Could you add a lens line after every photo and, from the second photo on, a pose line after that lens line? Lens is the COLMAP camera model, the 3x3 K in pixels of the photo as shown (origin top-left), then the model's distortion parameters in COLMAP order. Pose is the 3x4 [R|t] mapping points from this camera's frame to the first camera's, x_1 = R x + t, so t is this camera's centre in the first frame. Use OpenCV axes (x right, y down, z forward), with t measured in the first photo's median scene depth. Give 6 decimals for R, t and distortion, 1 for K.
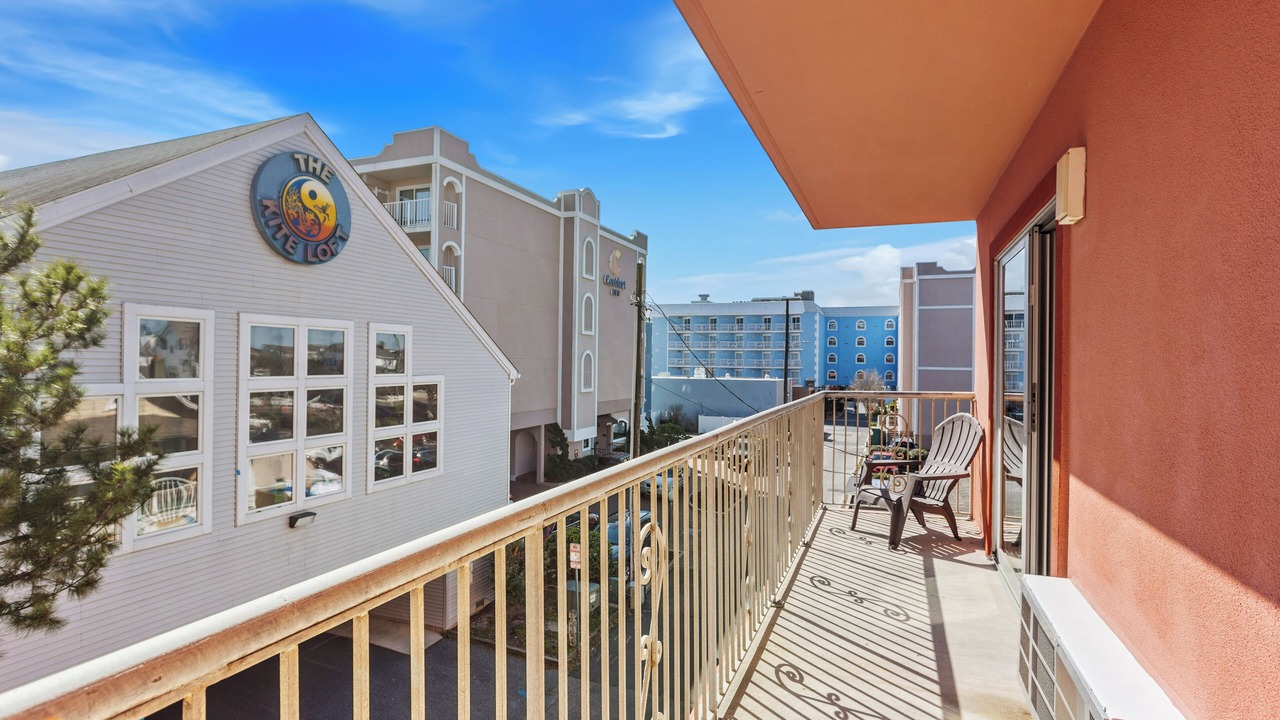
lens RADIAL K [[627.2, 0, 635.1], [0, 627.2, 359.6], [0, 0, 1]] dist [-0.002118, 0.004128]
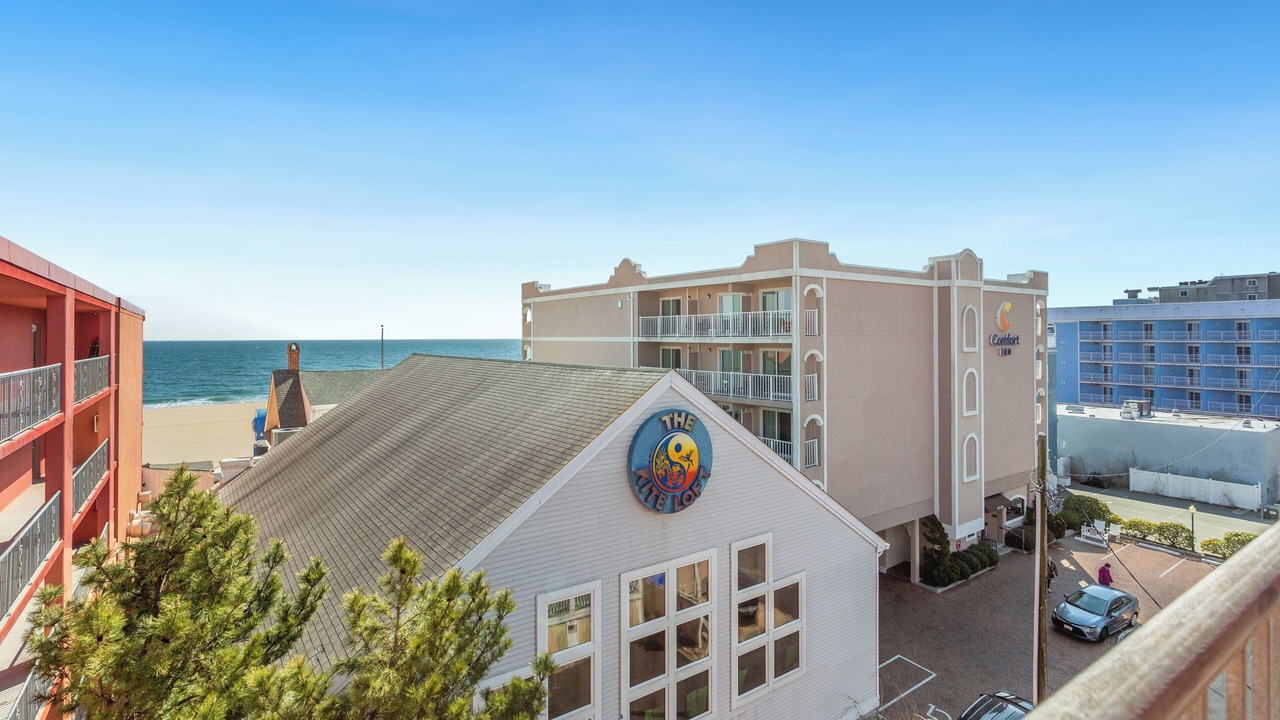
lens RADIAL K [[627.2, 0, 650.6], [0, 627.2, 357.0], [0, 0, 1]] dist [-0.002118, 0.004128]
pose [[0.854012, -0.019237, -0.519898, -0.000201], [0.014797, 0.999810, -0.012689, -0.331541], [0.520043, 0.003143, 0.854134, 0.058197]]
